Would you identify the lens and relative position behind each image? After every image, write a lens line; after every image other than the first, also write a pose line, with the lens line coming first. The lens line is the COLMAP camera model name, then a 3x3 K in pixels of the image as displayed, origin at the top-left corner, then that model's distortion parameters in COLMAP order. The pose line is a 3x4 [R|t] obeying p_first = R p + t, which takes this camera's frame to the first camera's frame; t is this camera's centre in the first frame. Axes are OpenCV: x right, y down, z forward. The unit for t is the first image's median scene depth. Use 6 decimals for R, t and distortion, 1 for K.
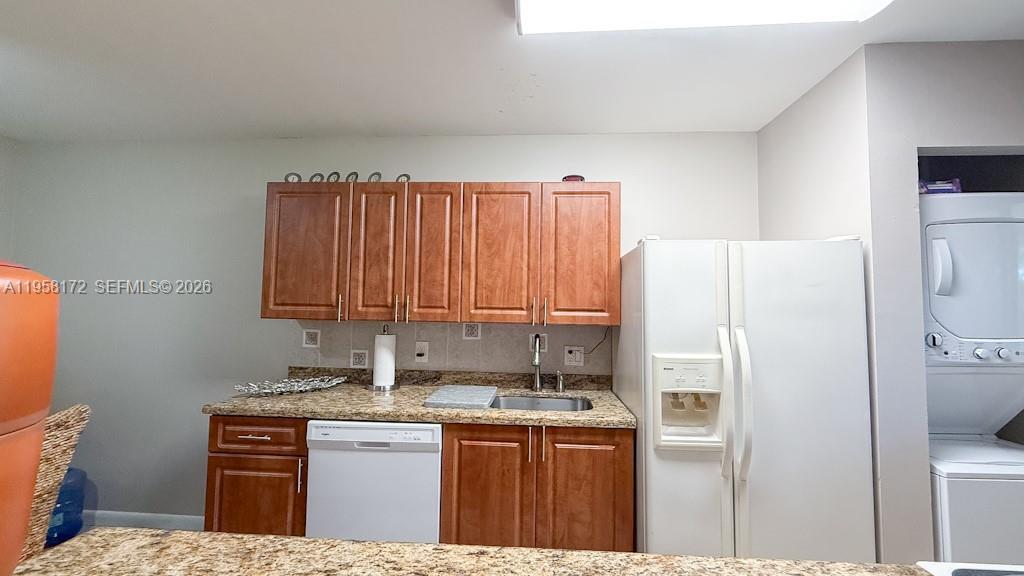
lens RADIAL K [[410.0, 0, 512.0], [0, 410.0, 288.0], [0, 0, 1]] dist [-0.000166, 0.000386]
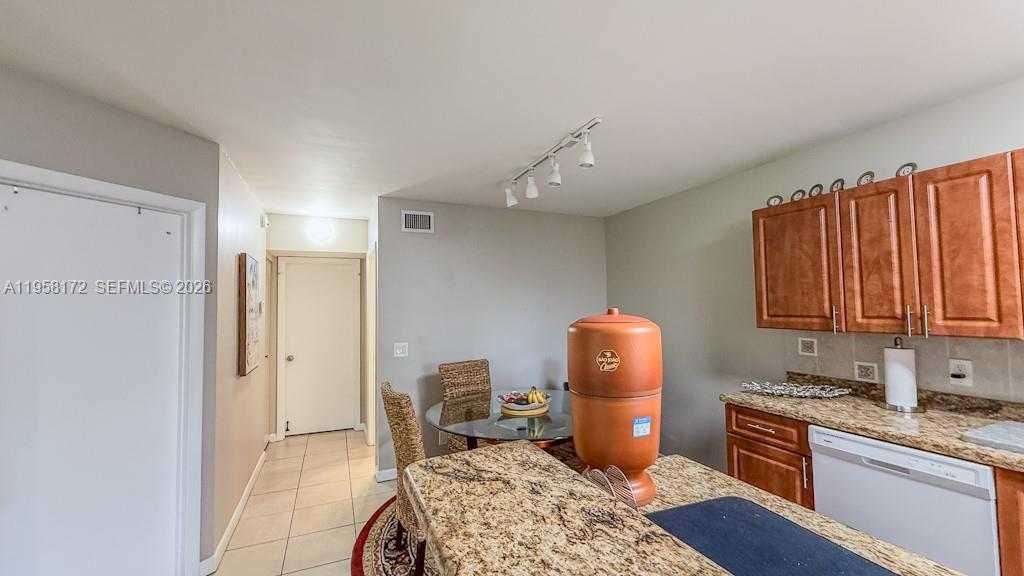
lens RADIAL K [[410.0, 0, 512.0], [0, 410.0, 288.0], [0, 0, 1]] dist [-0.000166, 0.000386]
pose [[0.465728, -0.062479, -0.882720, 0.103149], [0.068405, 0.997062, -0.034482, -0.047389], [0.882280, -0.044323, 0.468633, -0.163941]]
